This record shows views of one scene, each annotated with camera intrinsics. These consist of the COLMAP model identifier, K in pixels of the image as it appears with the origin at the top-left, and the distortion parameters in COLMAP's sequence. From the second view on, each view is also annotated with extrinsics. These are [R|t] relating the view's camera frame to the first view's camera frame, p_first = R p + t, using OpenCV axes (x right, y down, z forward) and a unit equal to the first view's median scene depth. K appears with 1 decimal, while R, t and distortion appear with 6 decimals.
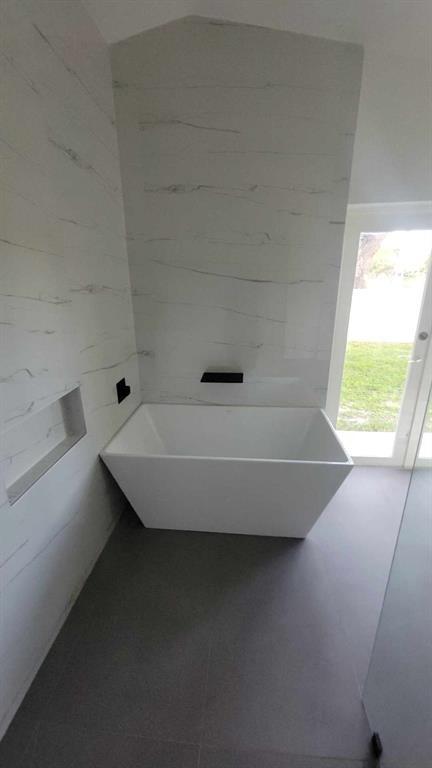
lens RADIAL K [[308.1, 0, 216.0], [0, 308.1, 384.0], [0, 0, 1]] dist [0.000928, 0.000058]
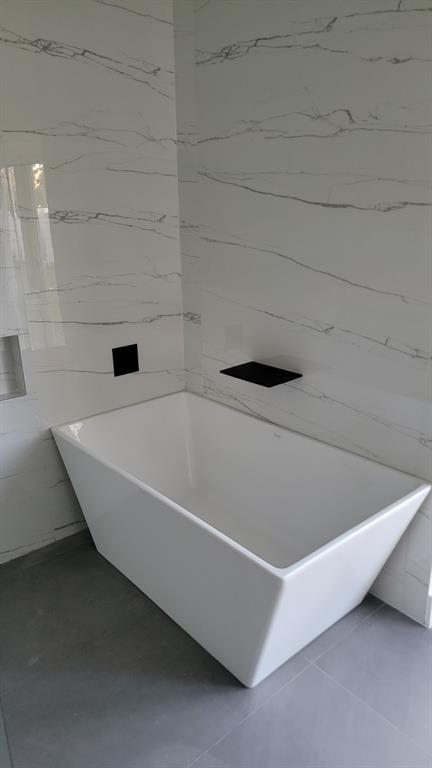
lens RADIAL K [[529.0, 0, 218.7], [0, 529.0, 396.0], [0, 0, 1]] dist [0.088168, -0.078194]
pose [[0.726864, 0.230008, -0.647120, 0.672542], [-0.215570, 0.971040, 0.103005, -0.071623], [0.652072, 0.064630, 0.755398, 0.205480]]
